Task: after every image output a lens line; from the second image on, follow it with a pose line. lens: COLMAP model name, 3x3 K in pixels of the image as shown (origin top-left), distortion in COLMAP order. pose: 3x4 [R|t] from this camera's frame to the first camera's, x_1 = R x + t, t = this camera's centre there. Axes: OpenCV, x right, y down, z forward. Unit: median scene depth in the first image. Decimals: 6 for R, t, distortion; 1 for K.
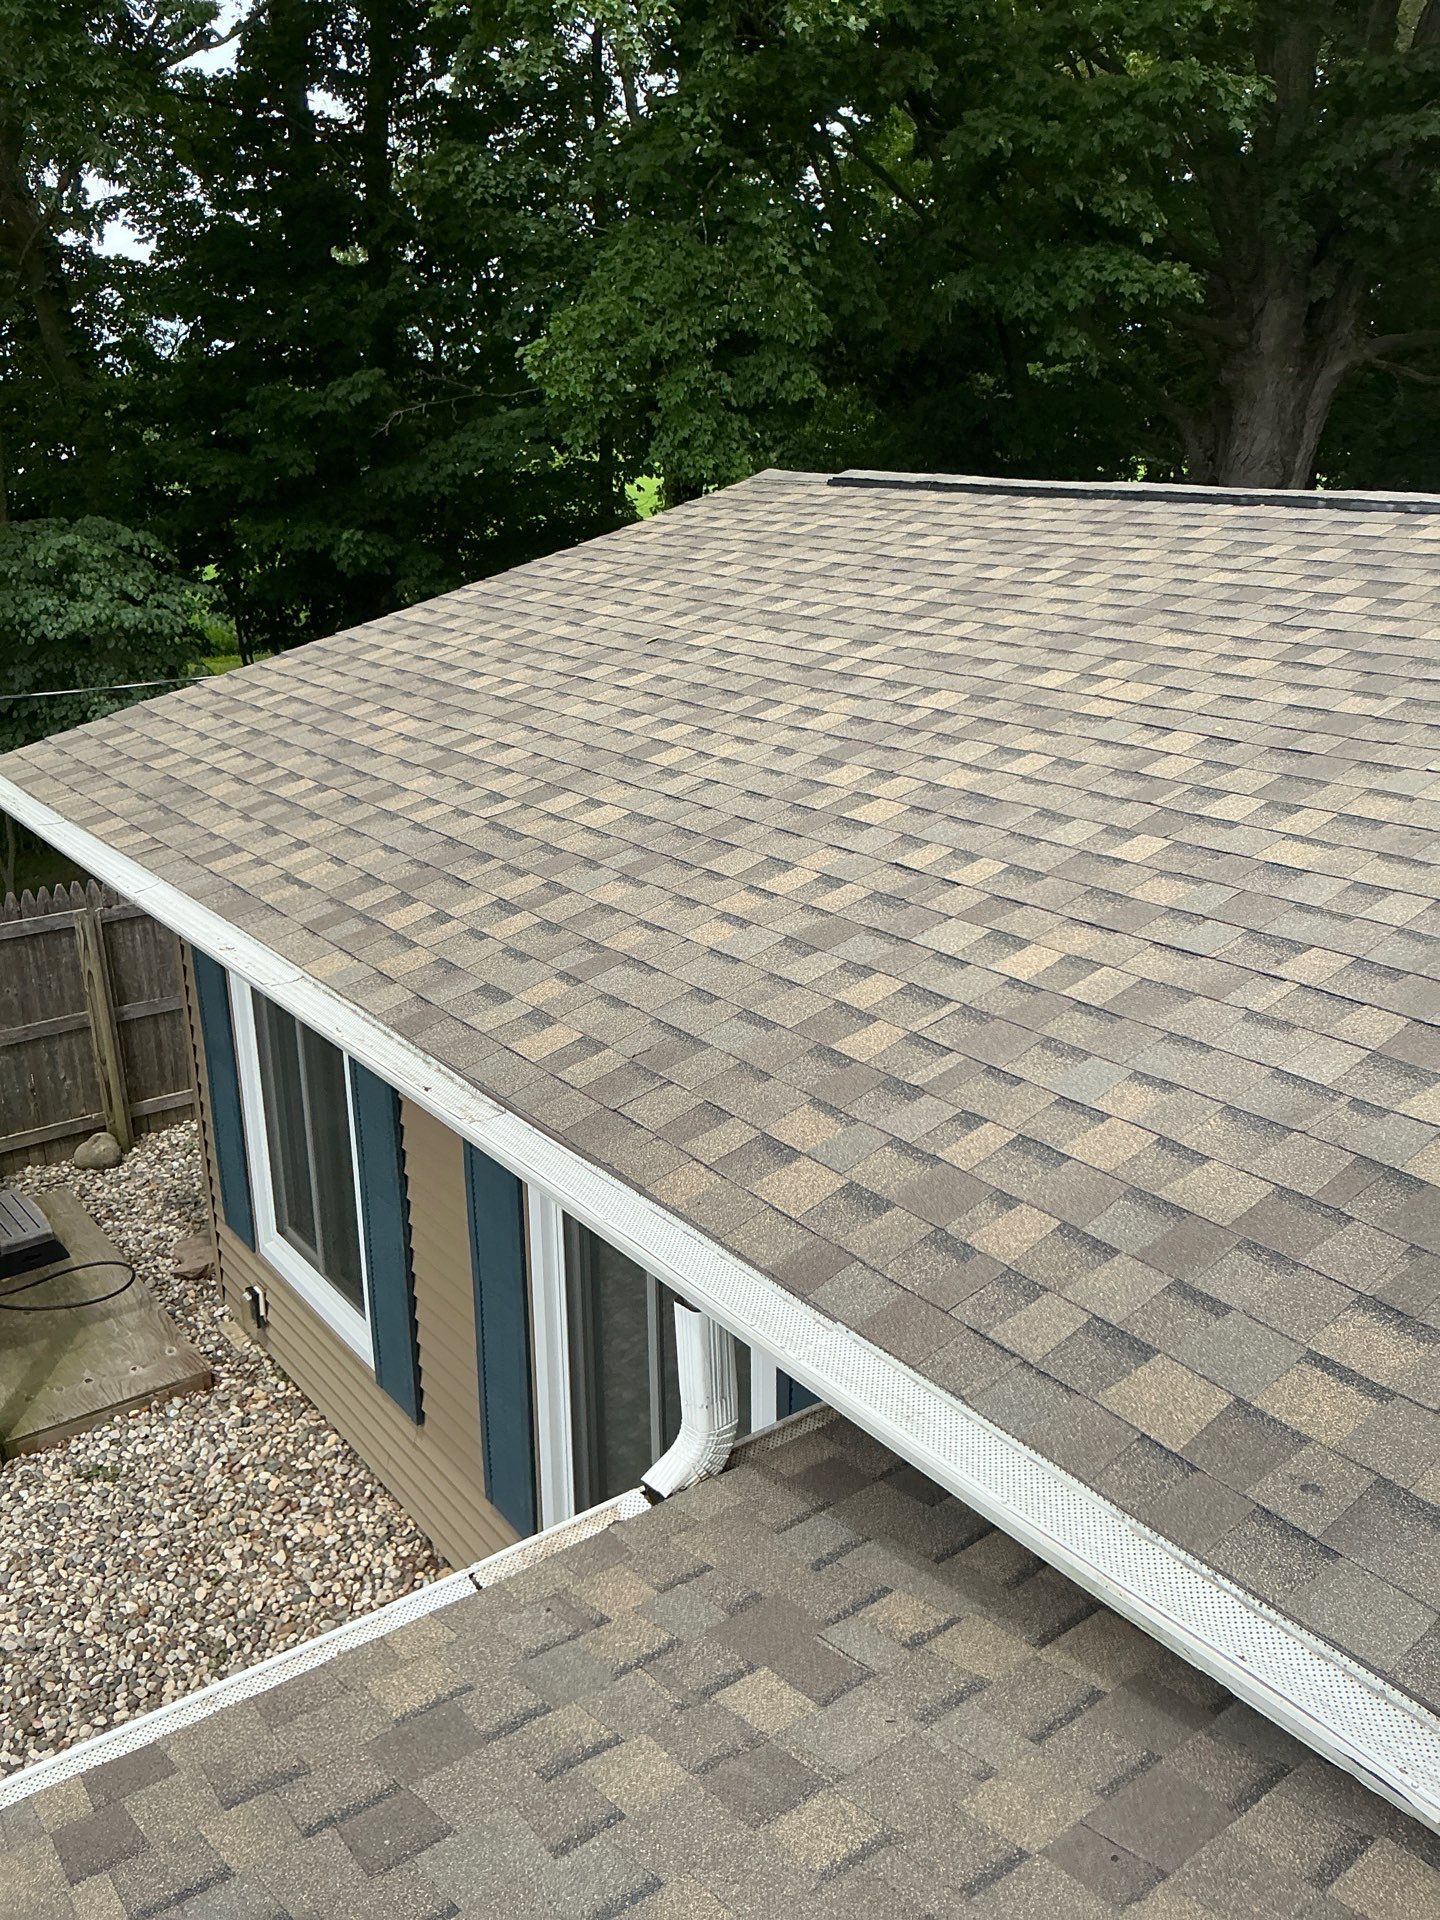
lens RADIAL K [[1597.3, 0, 727.0], [0, 1597.3, 983.0], [0, 0, 1]] dist [0.131362, -0.292198]
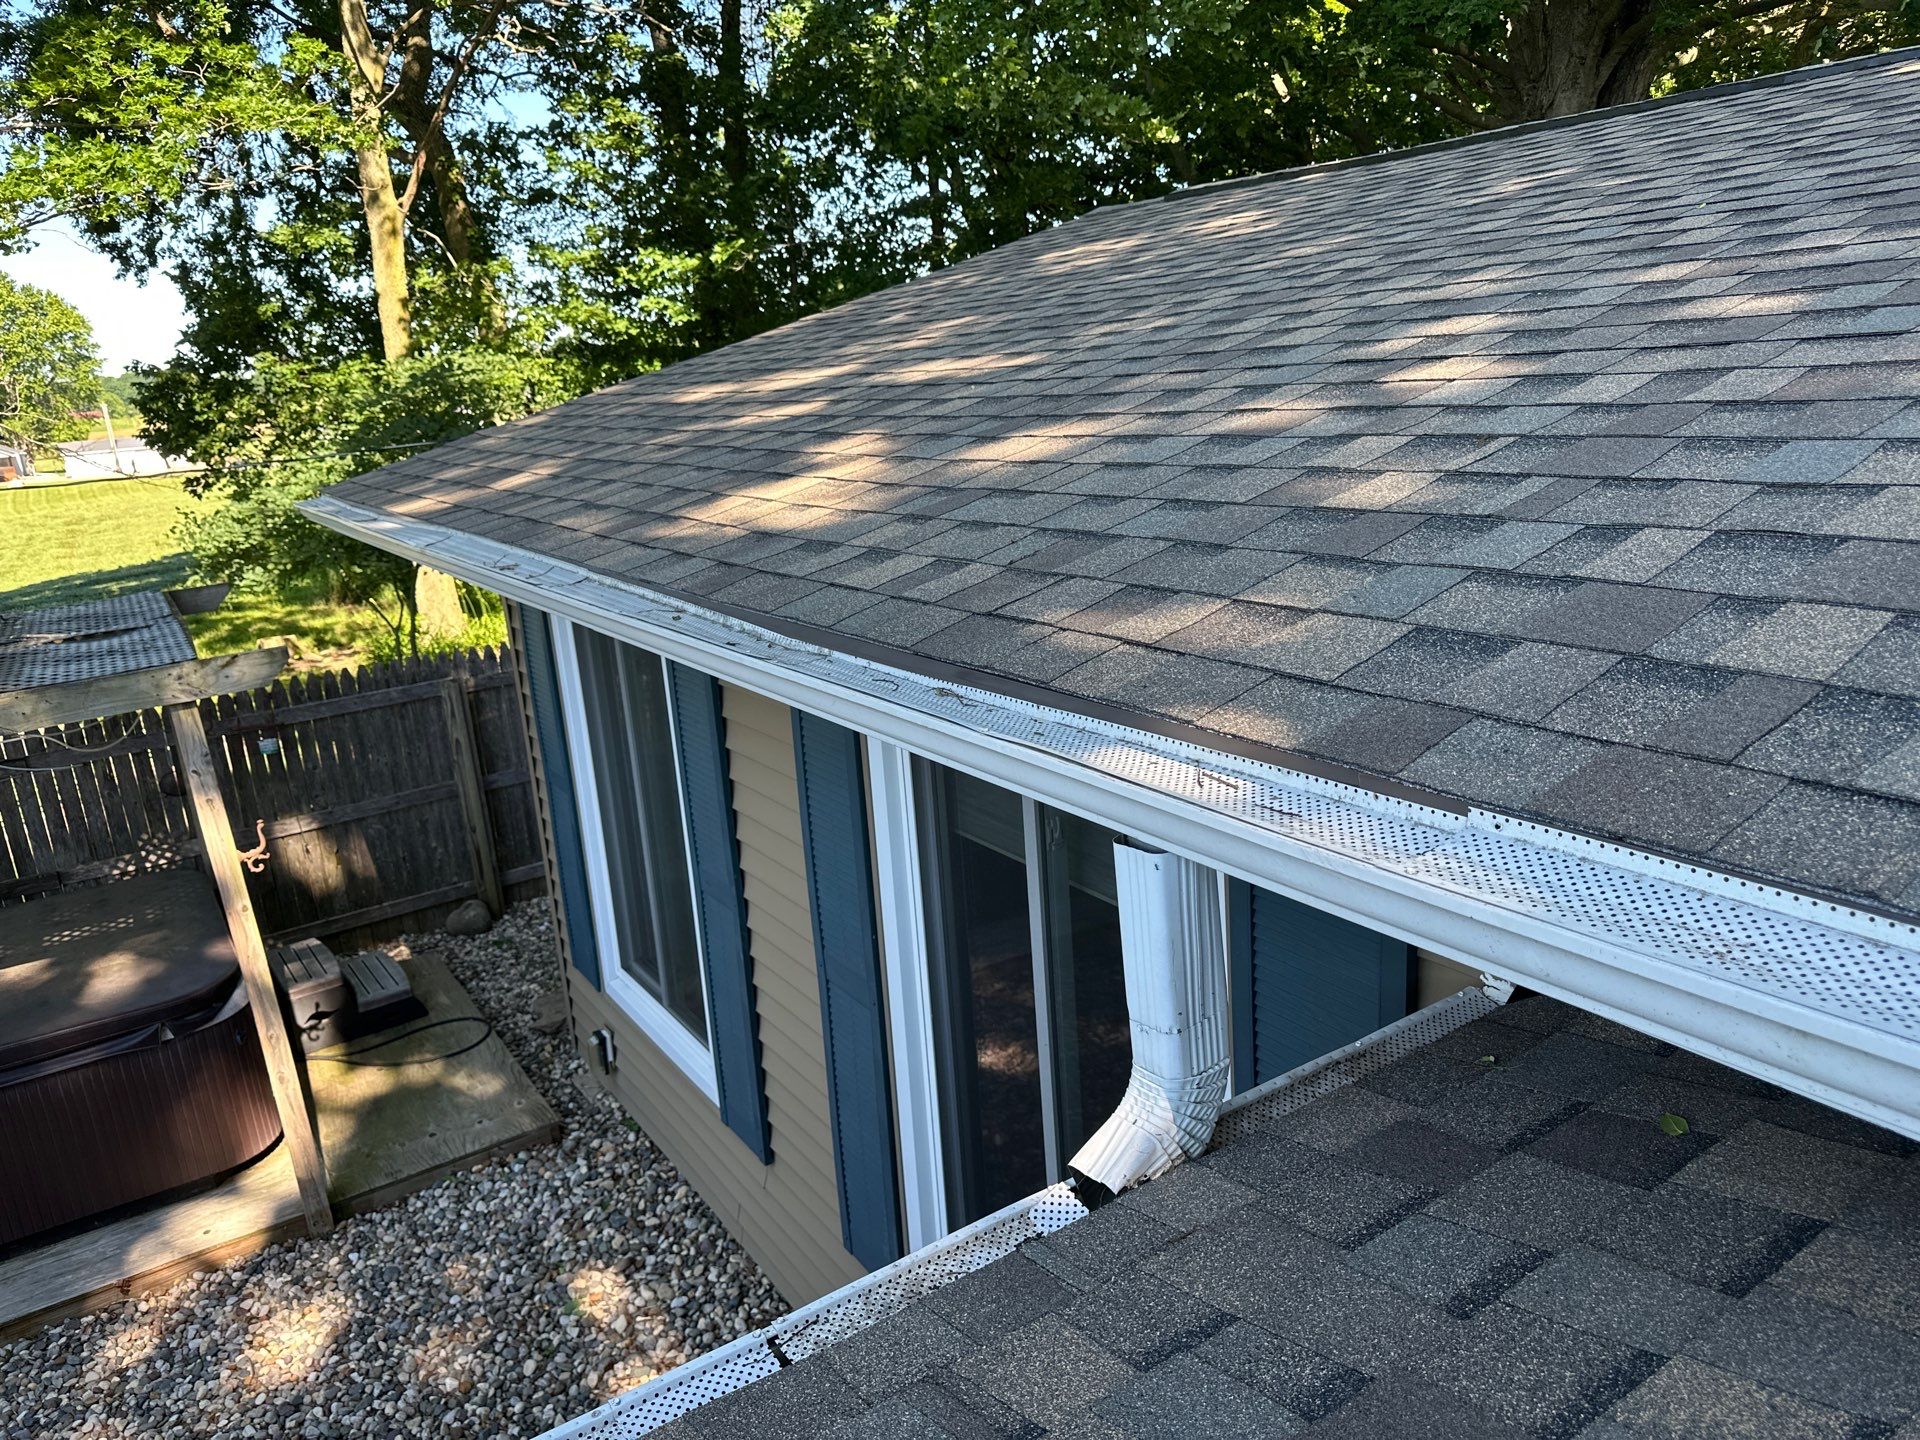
lens RADIAL K [[1339.0, 0, 960.0], [0, 1339.0, 720.0], [0, 0, 1]] dist [0.049560, -0.087173]
pose [[0.996808, -0.043638, -0.066848, -0.025414], [0.038041, 0.995838, -0.082817, 0.089963], [0.070183, 0.080009, 0.994320, 0.243280]]
